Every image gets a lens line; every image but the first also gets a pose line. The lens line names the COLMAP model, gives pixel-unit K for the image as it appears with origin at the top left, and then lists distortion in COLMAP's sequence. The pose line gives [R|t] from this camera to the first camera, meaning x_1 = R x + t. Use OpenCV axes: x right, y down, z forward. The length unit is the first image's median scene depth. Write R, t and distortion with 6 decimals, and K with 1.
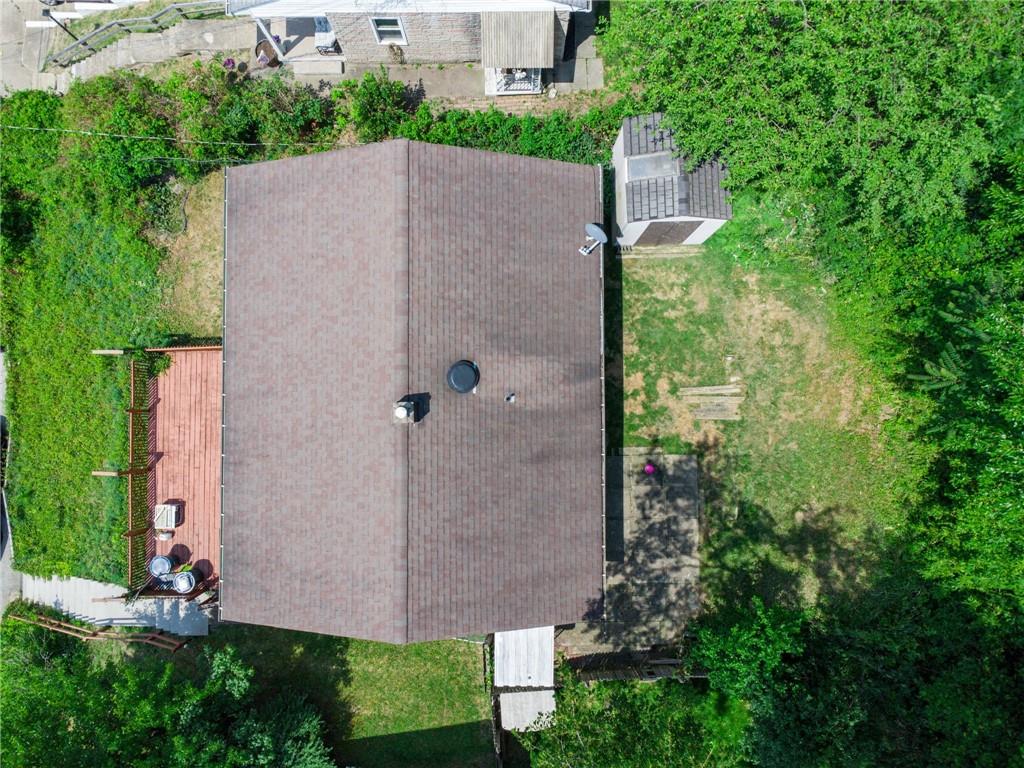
lens RADIAL K [[713.7, 0, 510.8], [0, 713.7, 384.5], [0, 0, 1]] dist [0.006942, 0.007091]
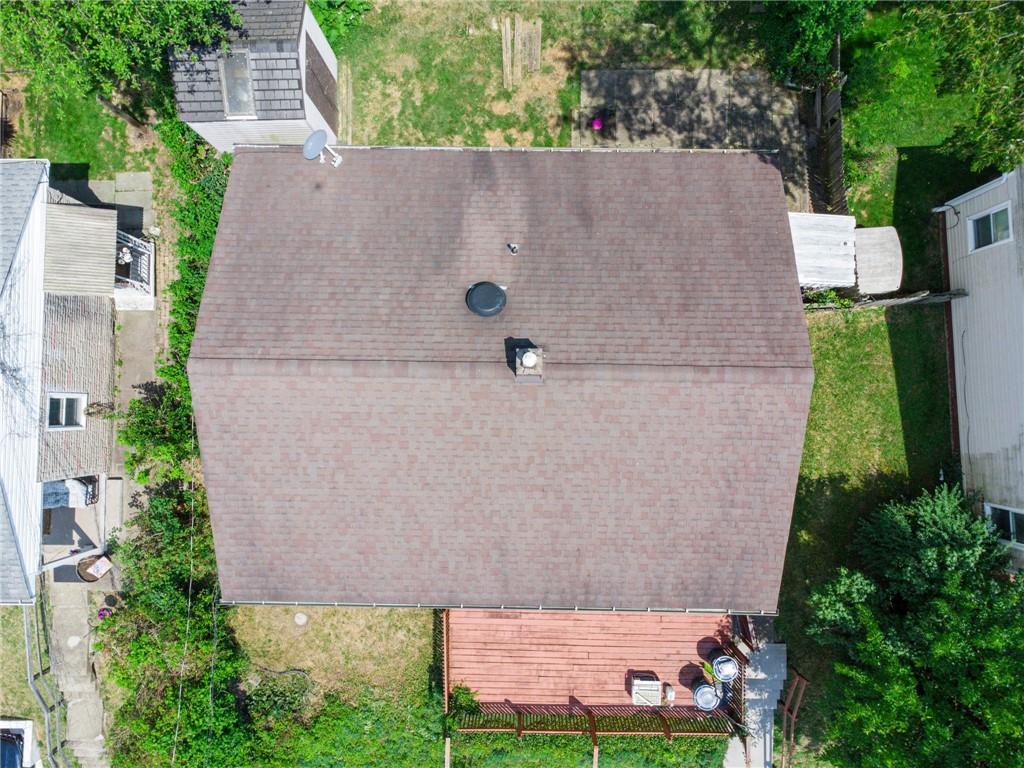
lens RADIAL K [[713.7, 0, 511.5], [0, 713.7, 382.7], [0, 0, 1]] dist [0.006942, 0.007091]
pose [[0.017908, -0.999007, 0.040792, -0.156496], [0.999570, 0.018836, 0.022485, 0.001252], [-0.023232, 0.040372, 0.998915, 0.153147]]
